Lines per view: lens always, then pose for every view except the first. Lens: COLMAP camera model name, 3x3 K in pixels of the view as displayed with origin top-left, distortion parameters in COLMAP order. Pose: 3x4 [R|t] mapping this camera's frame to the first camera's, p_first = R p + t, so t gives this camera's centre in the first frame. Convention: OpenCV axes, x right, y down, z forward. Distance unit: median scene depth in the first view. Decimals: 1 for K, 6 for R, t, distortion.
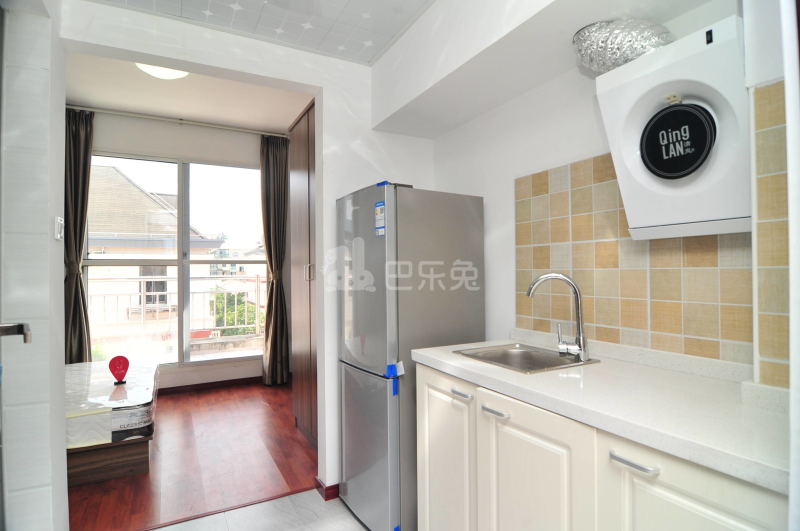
lens RADIAL K [[414.8, 0, 400.0], [0, 414.8, 265.5], [0, 0, 1]] dist [0.000409, -0.000135]
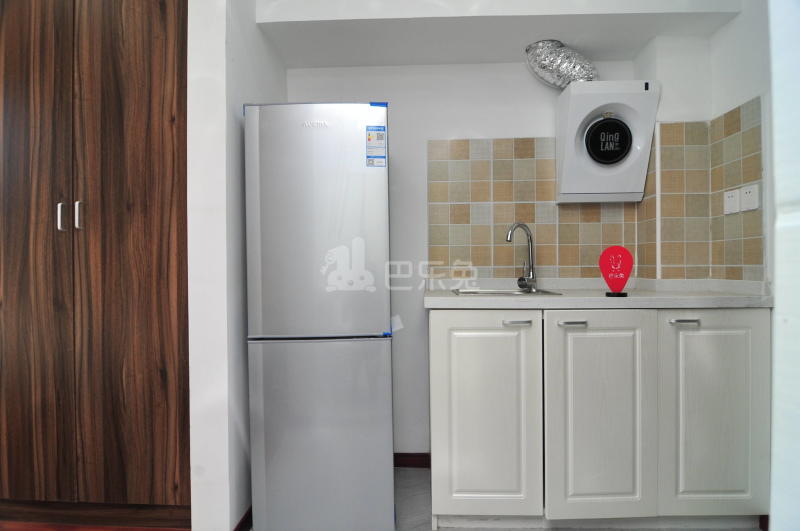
lens RADIAL K [[446.9, 0, 400.0], [0, 446.9, 265.5], [0, 0, 1]] dist [0.015231, 0.000738]
pose [[0.515394, 0.014485, 0.856831, -1.060641], [-0.009159, 0.999893, -0.011395, 0.182183], [-0.856904, -0.001974, 0.515472, 0.671835]]
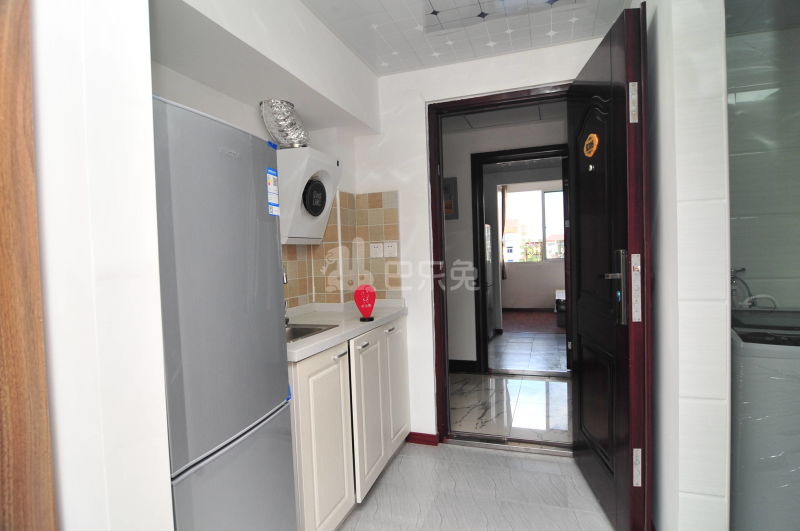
lens RADIAL K [[446.9, 0, 400.0], [0, 446.9, 265.5], [0, 0, 1]] dist [0.015231, 0.000738]
pose [[-0.666917, 0.023205, 0.744771, -1.053494], [0.045577, 0.998914, 0.009690, 0.025222], [-0.743737, 0.040407, -0.667250, 1.841936]]
